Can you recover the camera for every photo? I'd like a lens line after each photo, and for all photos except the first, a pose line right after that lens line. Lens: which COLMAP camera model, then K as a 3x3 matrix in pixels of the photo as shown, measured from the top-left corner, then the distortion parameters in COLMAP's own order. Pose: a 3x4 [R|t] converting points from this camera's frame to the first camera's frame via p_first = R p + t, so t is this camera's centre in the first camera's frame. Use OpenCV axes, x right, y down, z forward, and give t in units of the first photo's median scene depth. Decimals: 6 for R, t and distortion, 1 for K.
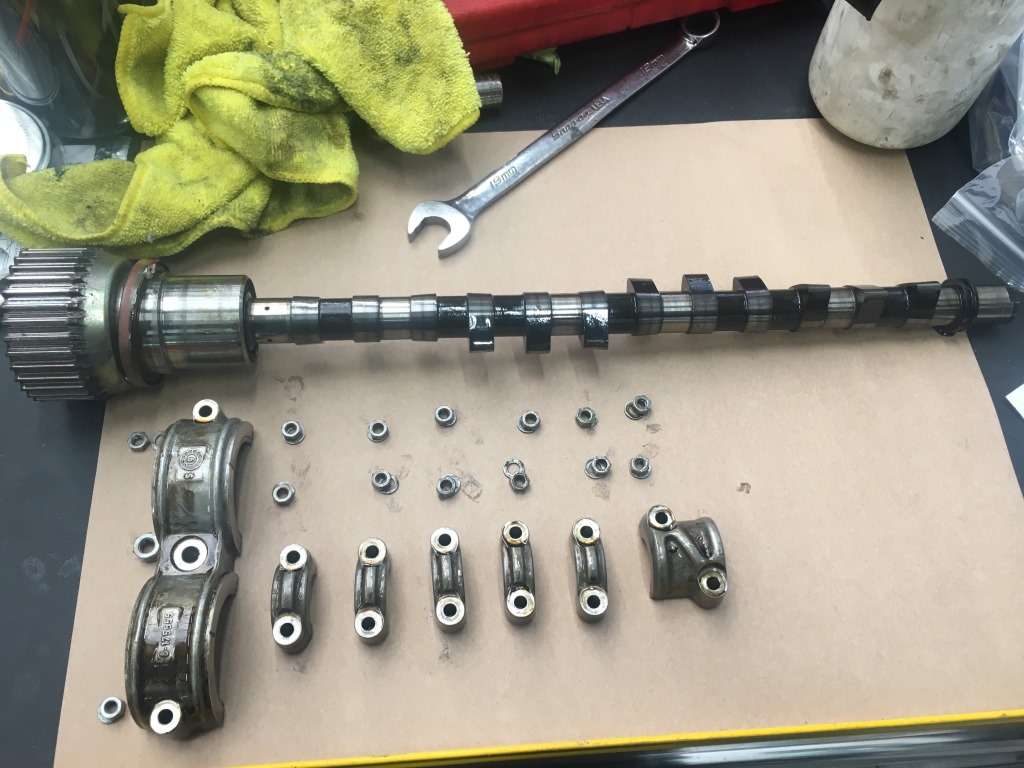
lens RADIAL K [[873.7, 0, 512.0], [0, 873.7, 384.0], [0, 0, 1]] dist [0.085922, -0.127451]
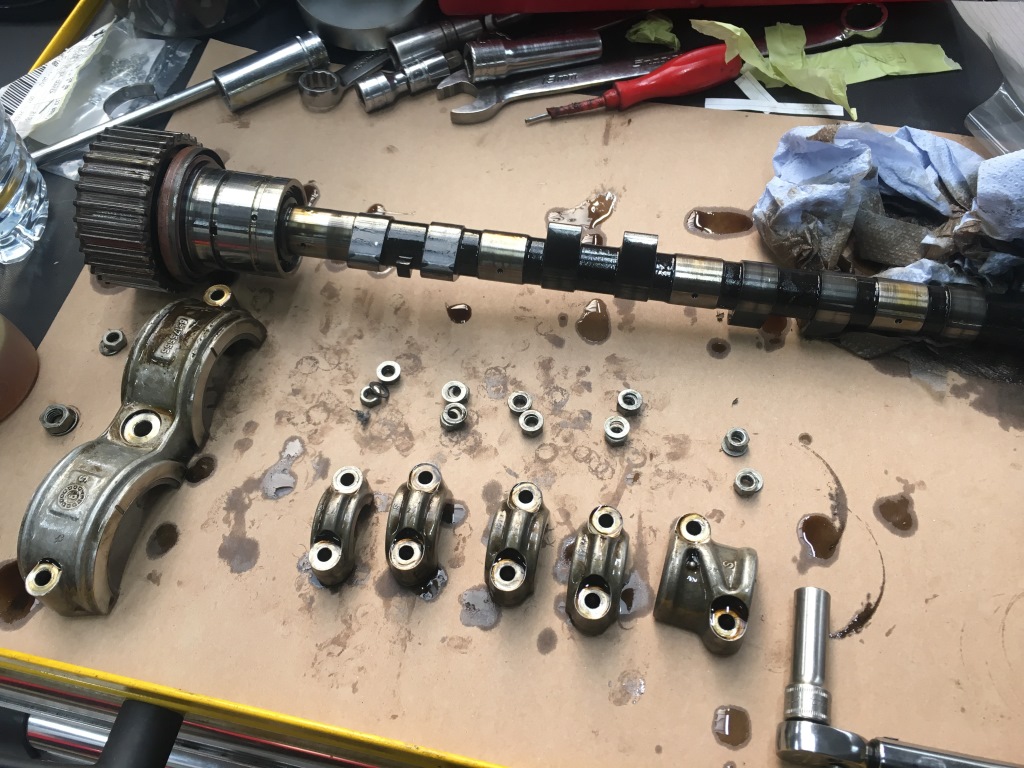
lens RADIAL K [[873.7, 0, 512.0], [0, 873.7, 384.0], [0, 0, 1]] dist [0.085922, -0.127451]
pose [[0.902842, 0.193636, -0.383903, 0.308552], [-0.176254, 0.981061, 0.080330, -0.020961], [0.392187, -0.004861, 0.919873, 0.176748]]
